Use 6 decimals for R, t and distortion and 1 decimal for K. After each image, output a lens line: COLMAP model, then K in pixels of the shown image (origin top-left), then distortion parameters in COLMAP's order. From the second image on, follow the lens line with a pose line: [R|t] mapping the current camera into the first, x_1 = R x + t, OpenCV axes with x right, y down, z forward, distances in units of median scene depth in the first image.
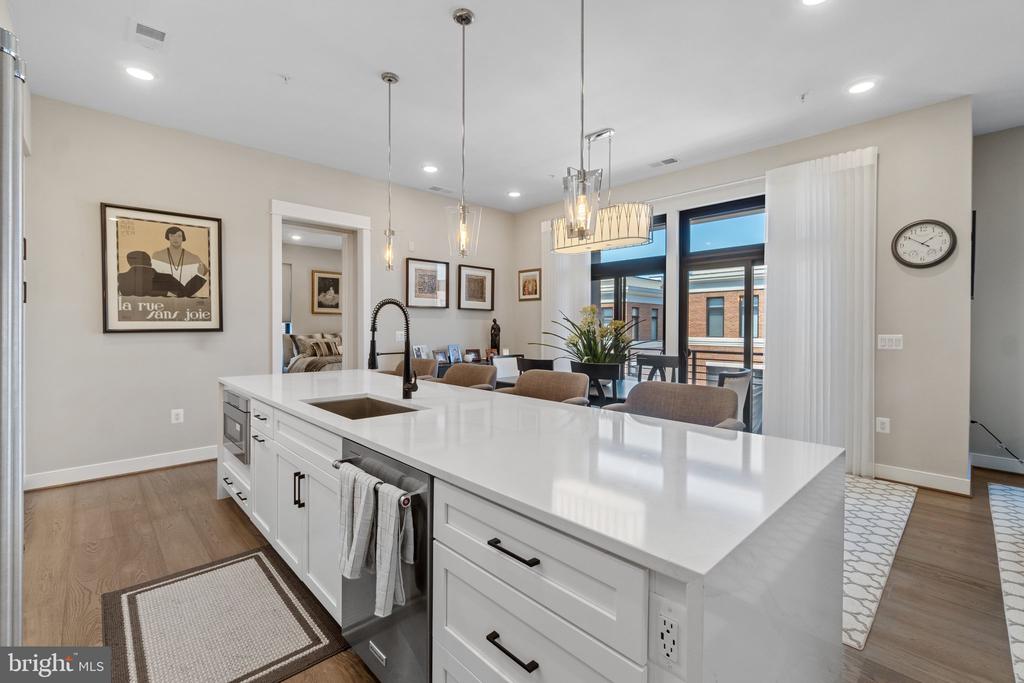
lens RADIAL K [[444.4, 0, 507.1], [0, 444.4, 323.6], [0, 0, 1]] dist [-0.000186, 0.000289]
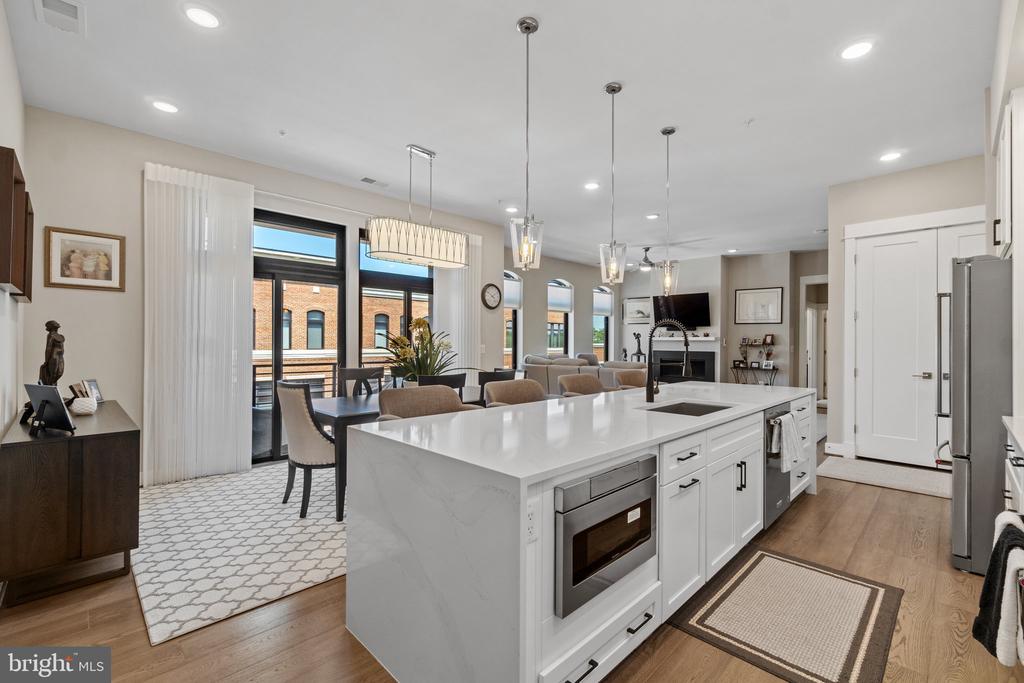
lens RADIAL K [[444.4, 0, 517.1], [0, 444.4, 341.6], [0, 0, 1]] dist [-0.000186, 0.000289]
pose [[-0.032352, -0.004773, 0.999465, -0.672674], [-0.013092, 0.999905, 0.004352, 0.002117], [-0.999391, -0.012944, -0.032412, 0.671270]]
